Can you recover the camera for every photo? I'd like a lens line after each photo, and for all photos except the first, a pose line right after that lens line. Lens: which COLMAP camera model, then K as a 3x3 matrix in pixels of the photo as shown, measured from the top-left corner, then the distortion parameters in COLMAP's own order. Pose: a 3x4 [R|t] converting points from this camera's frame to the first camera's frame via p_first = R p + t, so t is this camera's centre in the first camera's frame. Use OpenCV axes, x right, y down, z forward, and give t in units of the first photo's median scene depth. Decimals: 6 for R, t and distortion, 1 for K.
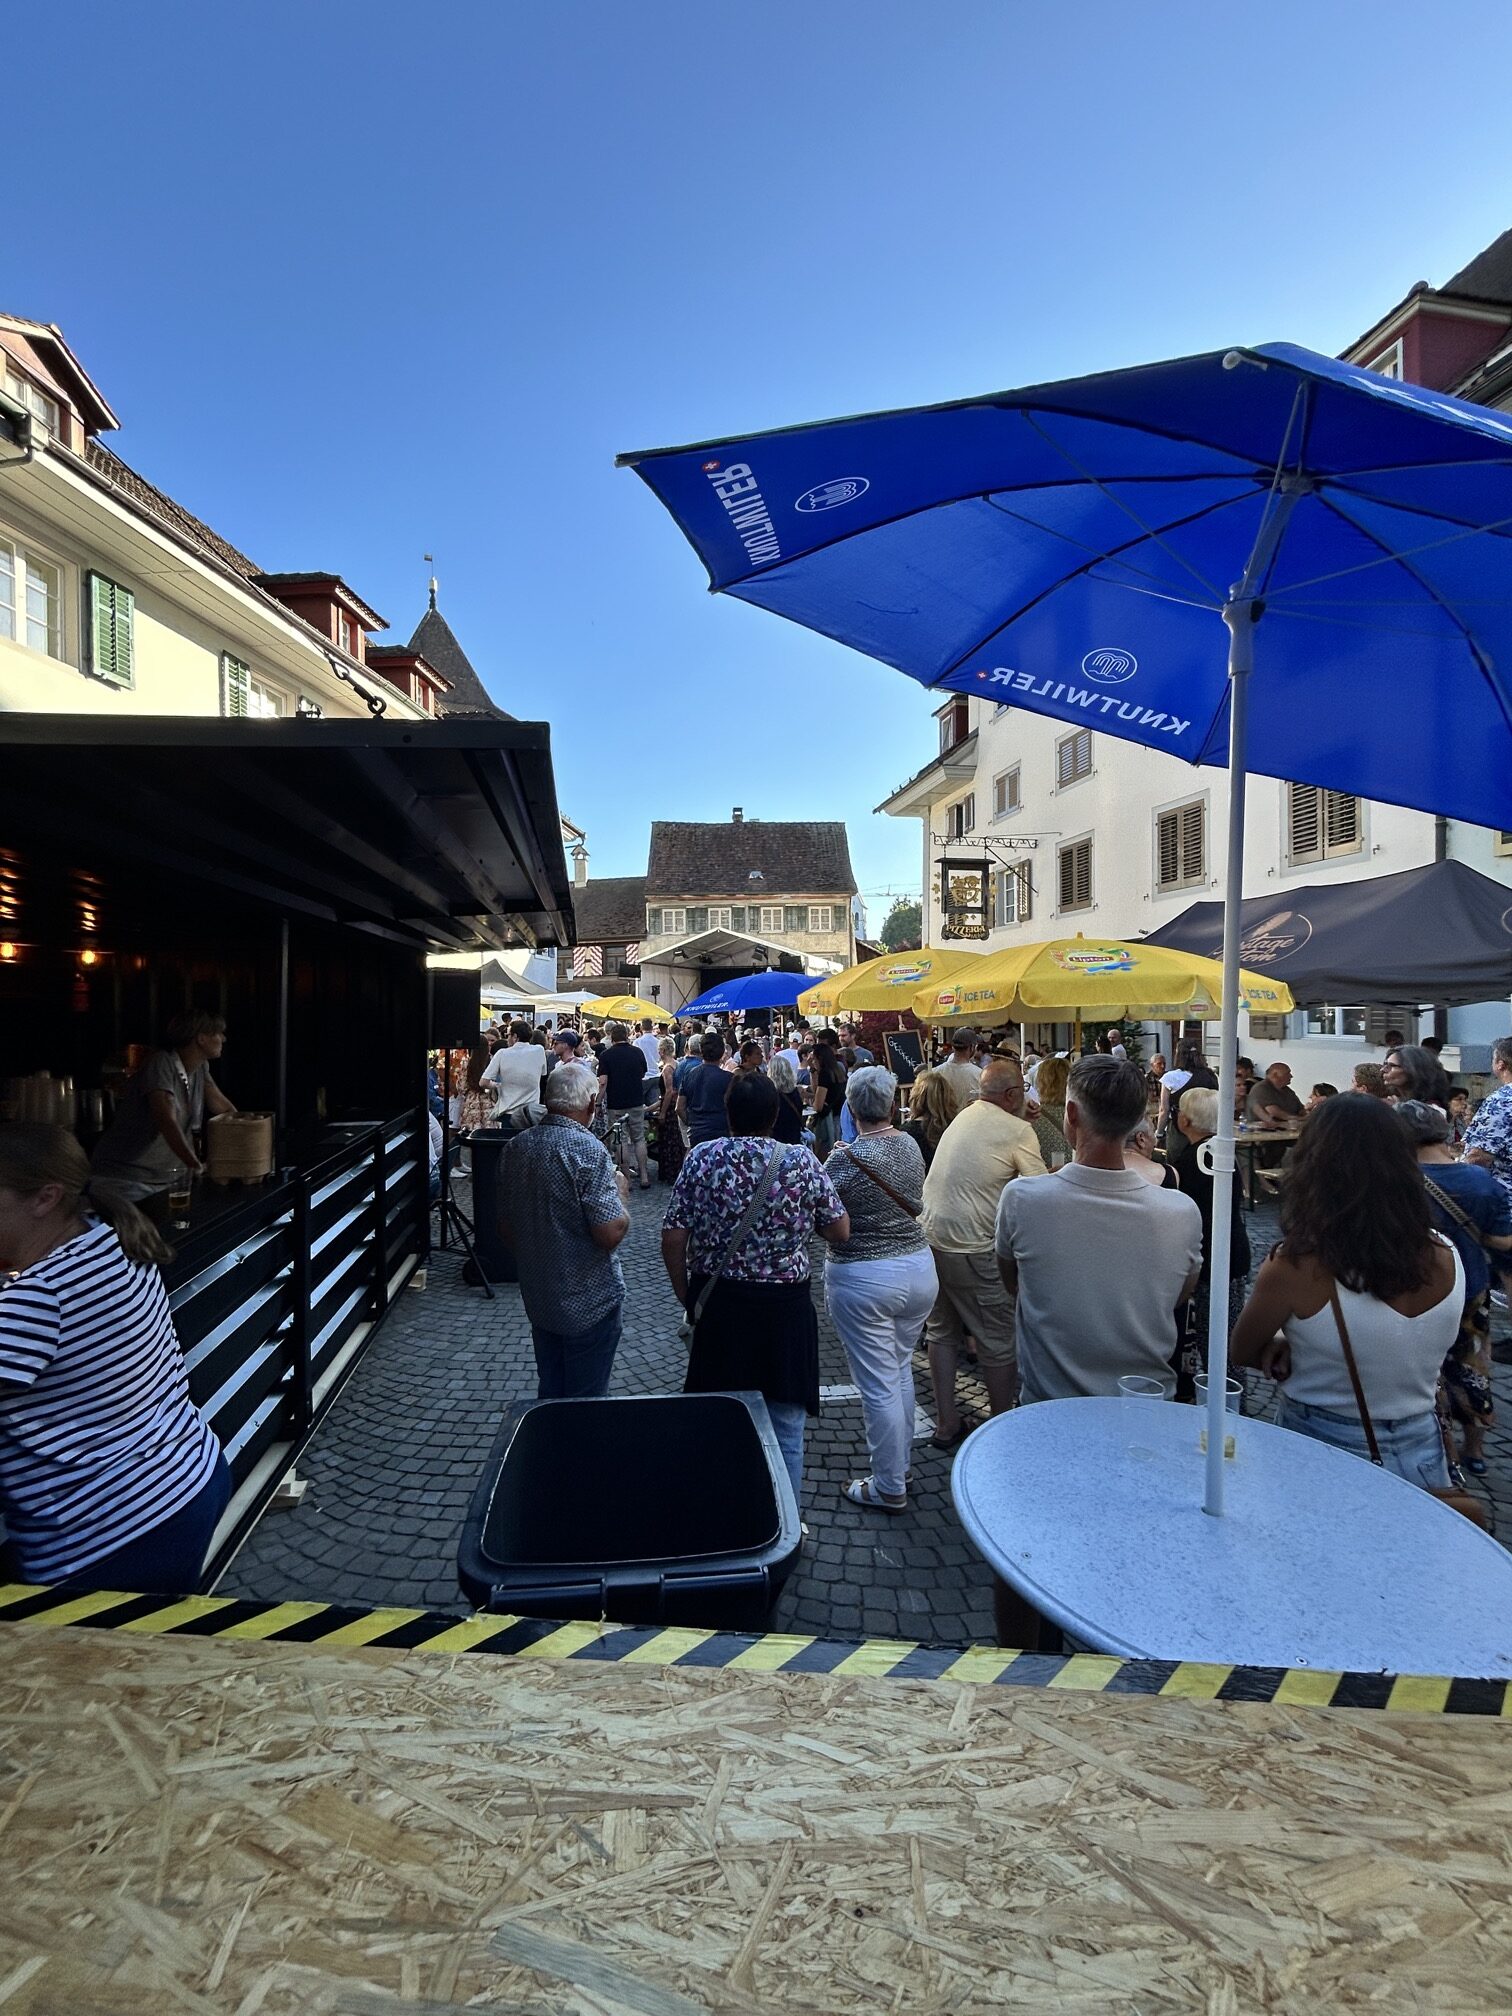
lens RADIAL K [[813.2, 0, 747.6], [0, 813.2, 1013.3], [0, 0, 1]] dist [-0.001727, 0.000403]
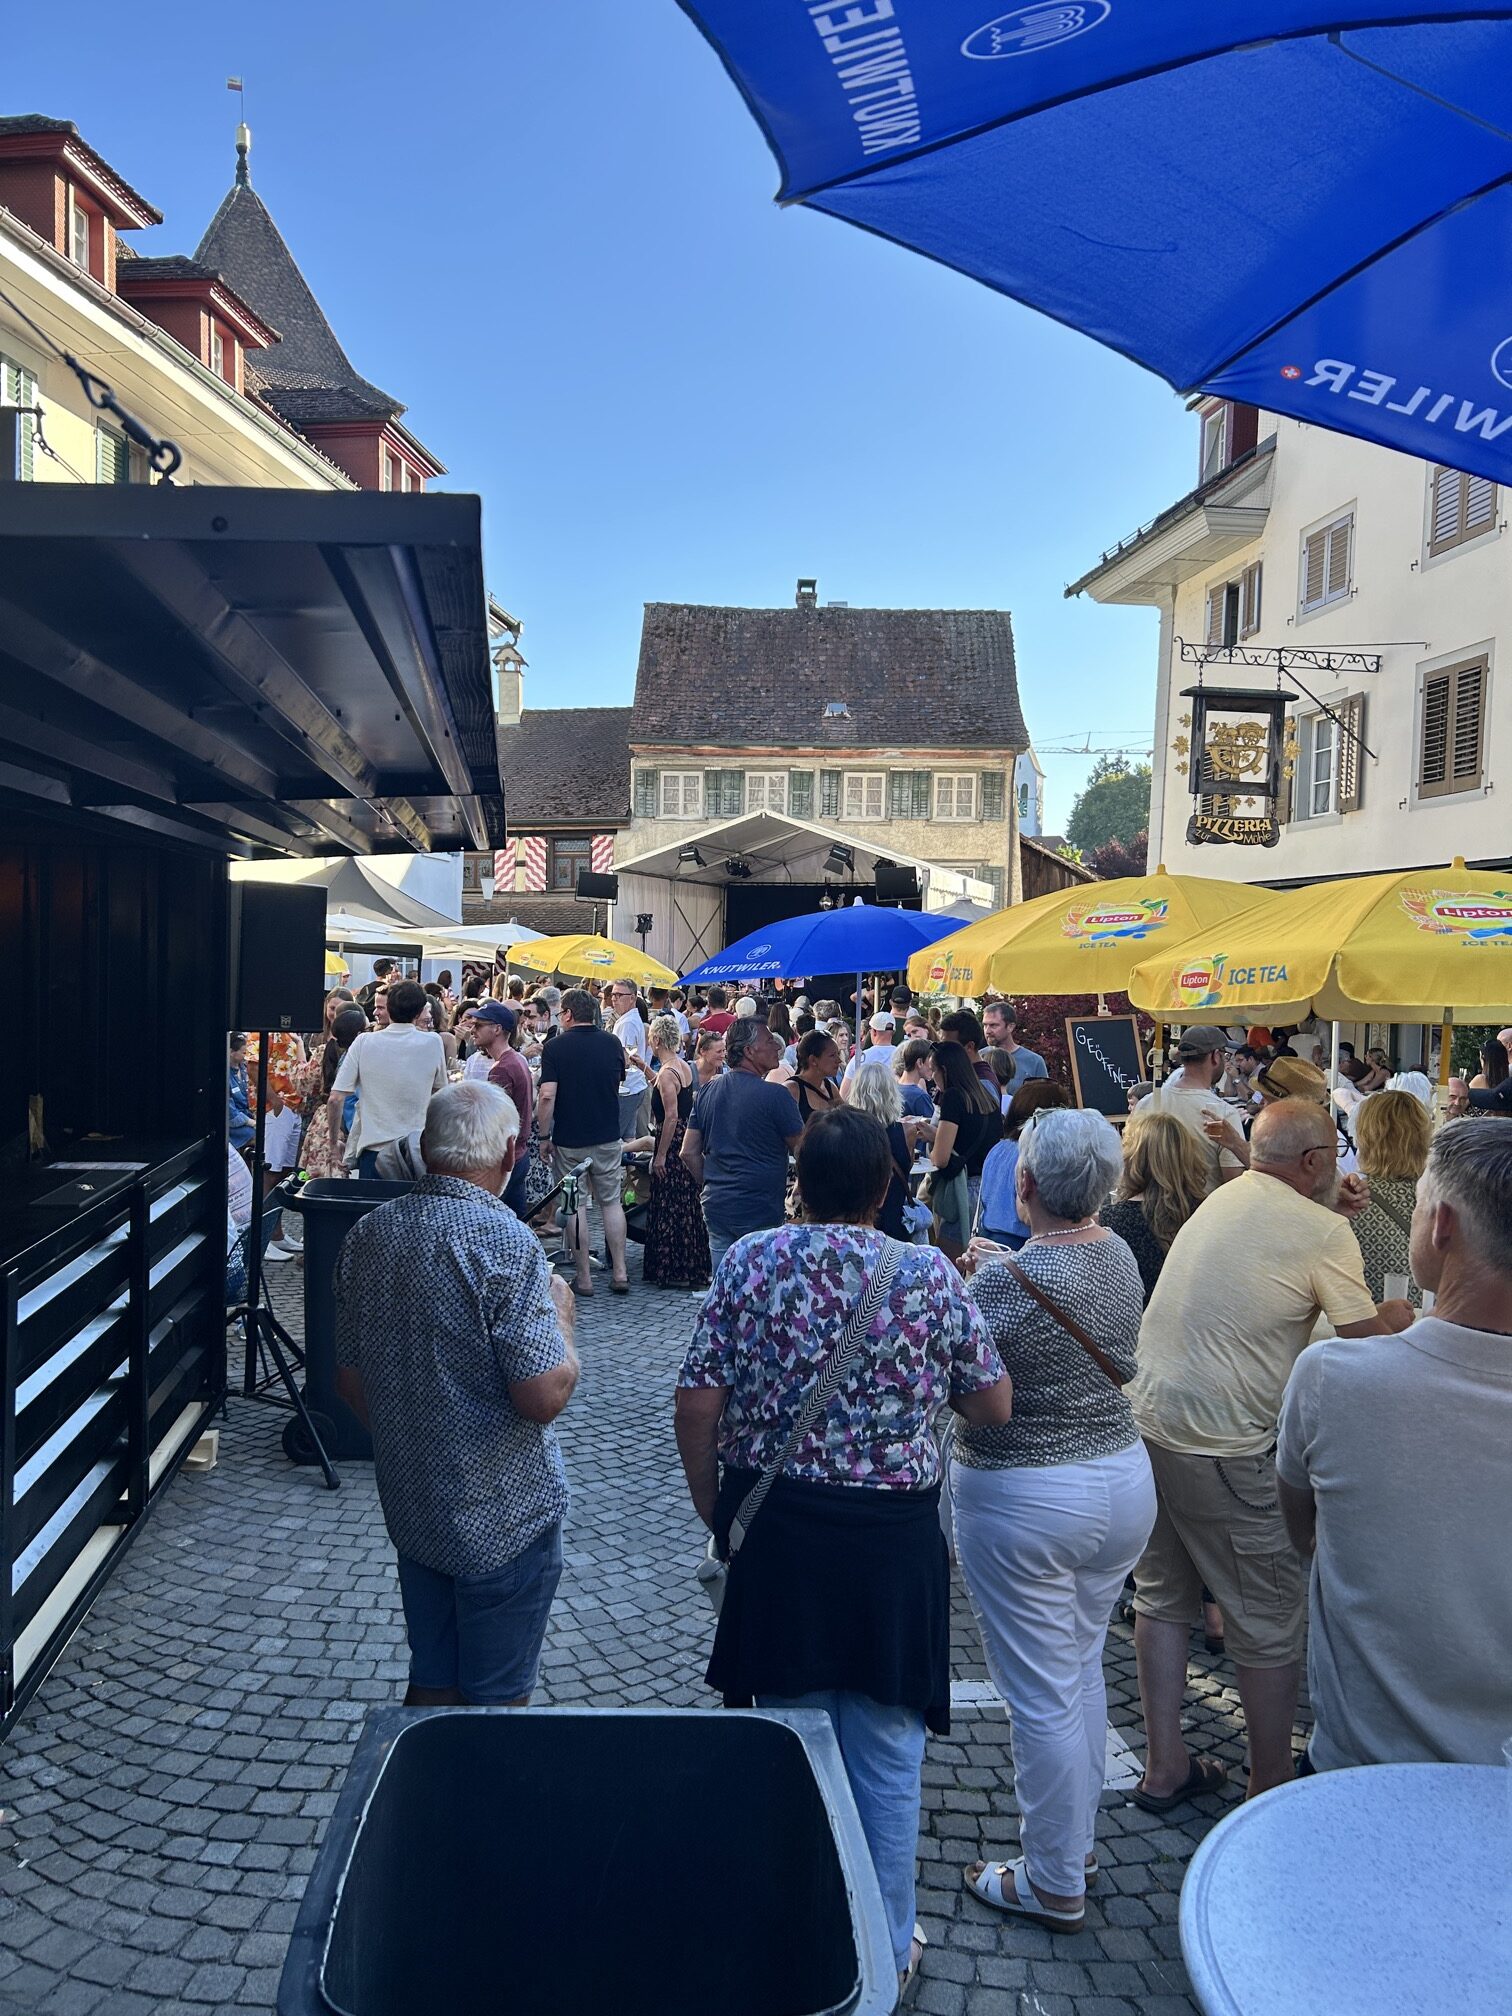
lens RADIAL K [[1507.5, 0, 745.9], [0, 1507.5, 1030.3], [0, 0, 1]] dist [0.054486, -0.056864]
pose [[0.998569, 0.032663, -0.042346, -0.002254], [-0.030823, 0.998582, 0.043405, -0.007682], [0.043704, -0.042038, 0.998160, -0.000368]]
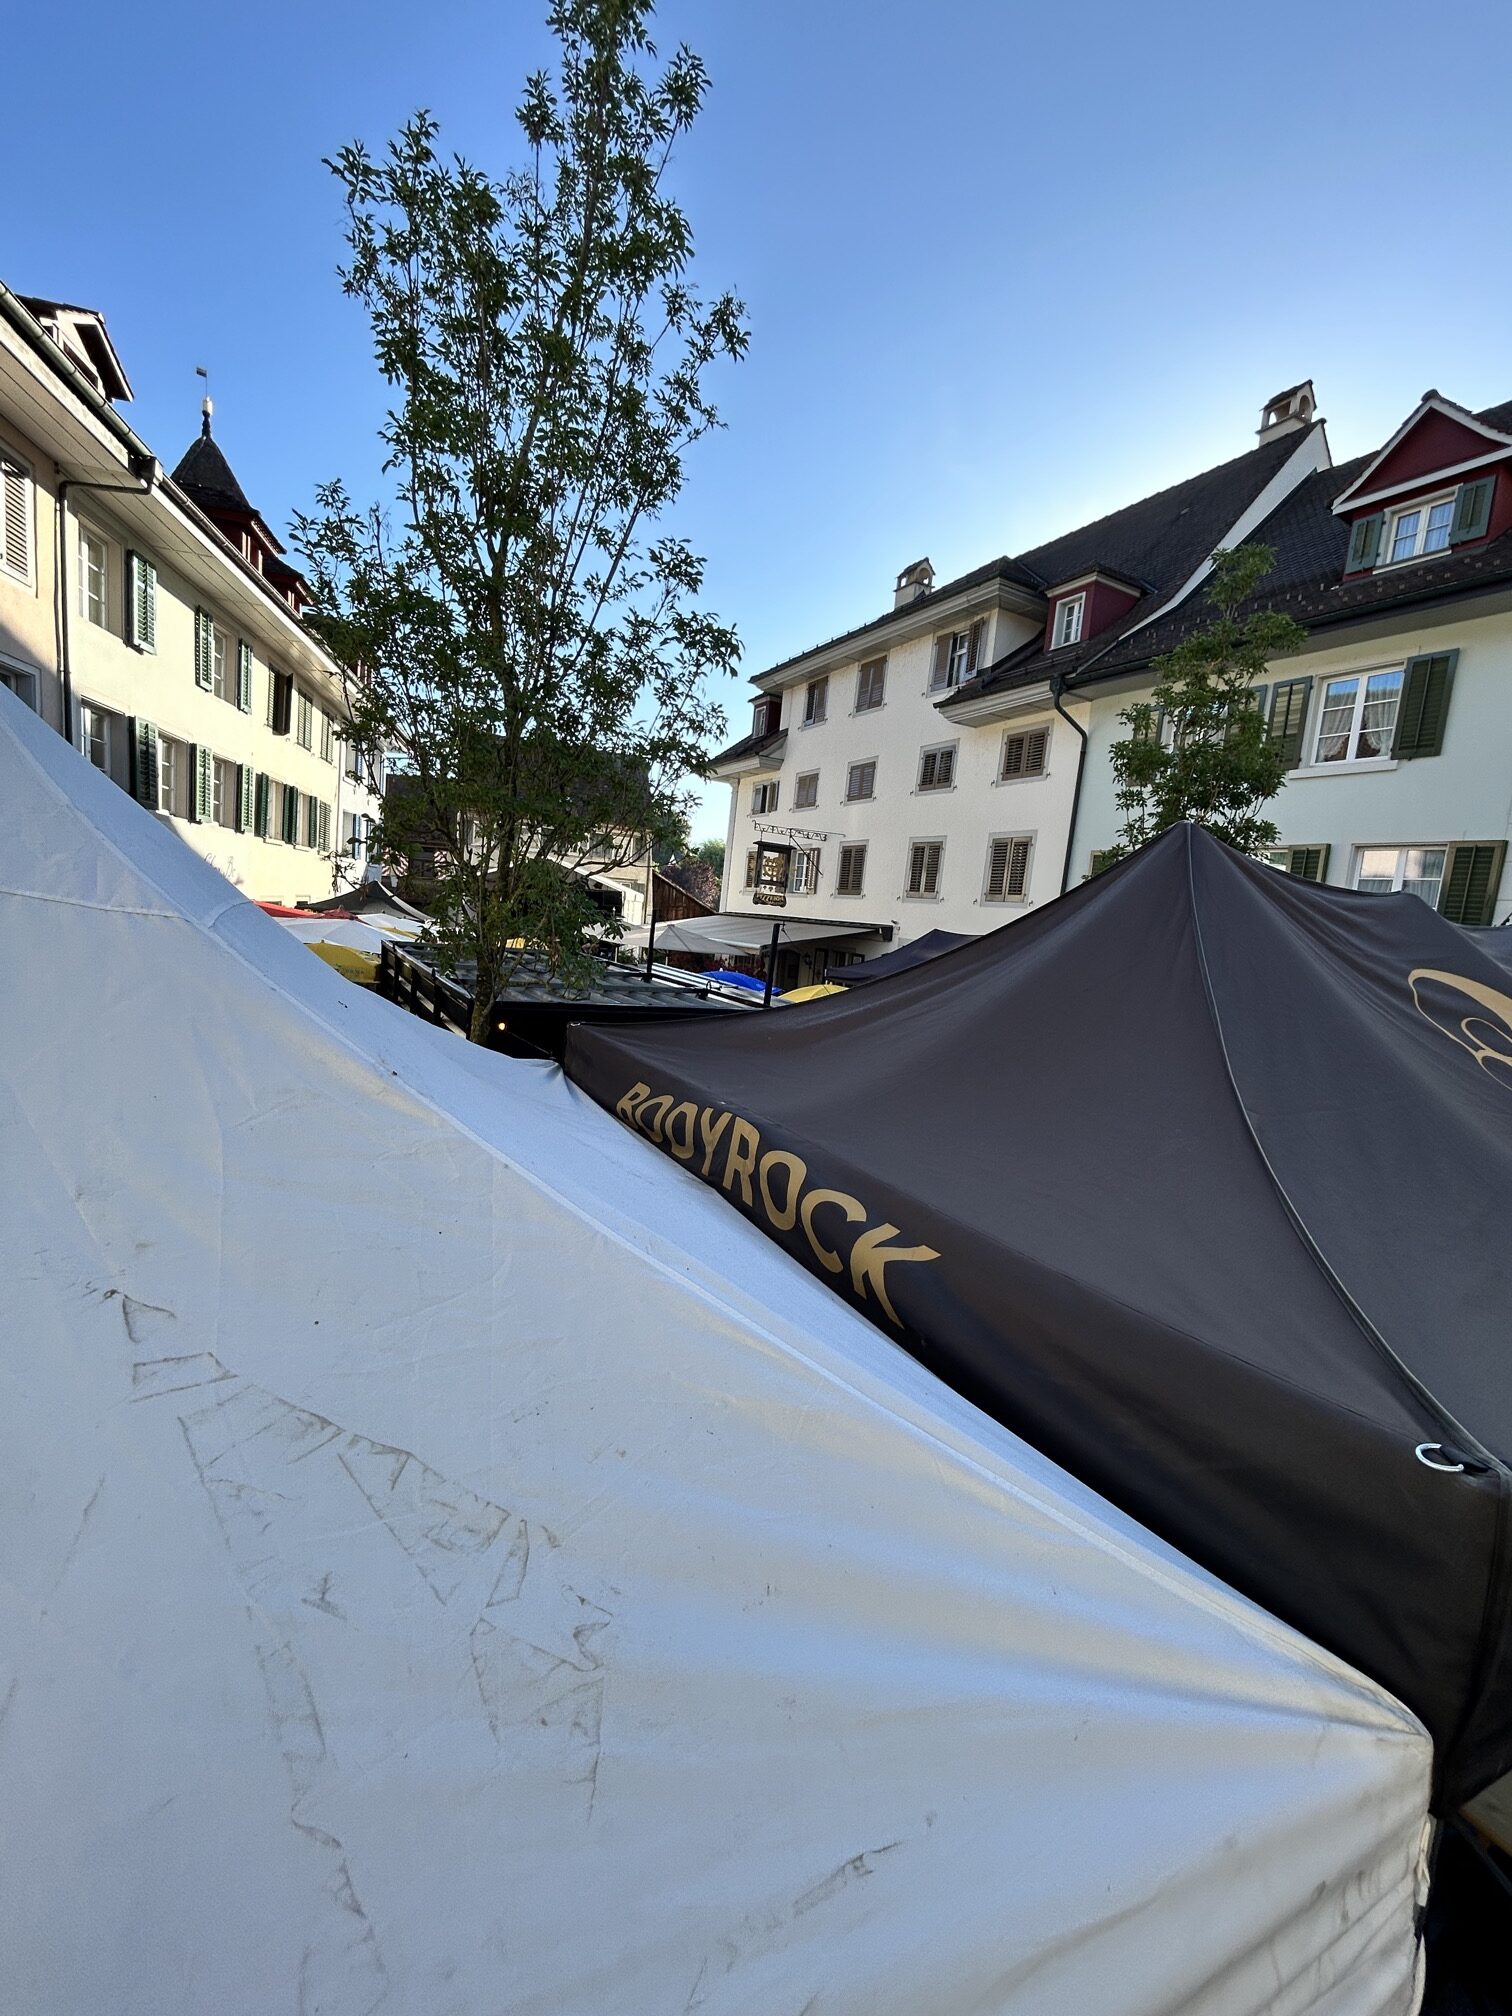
lens RADIAL K [[813.2, 0, 746.1], [0, 813.2, 1008.6], [0, 0, 1]] dist [-0.001727, 0.000403]
pose [[0.945845, 0.058279, 0.319344, -0.374690], [-0.096351, 0.989821, 0.104737, -0.126343], [-0.309989, -0.129834, 0.941833, -0.525163]]
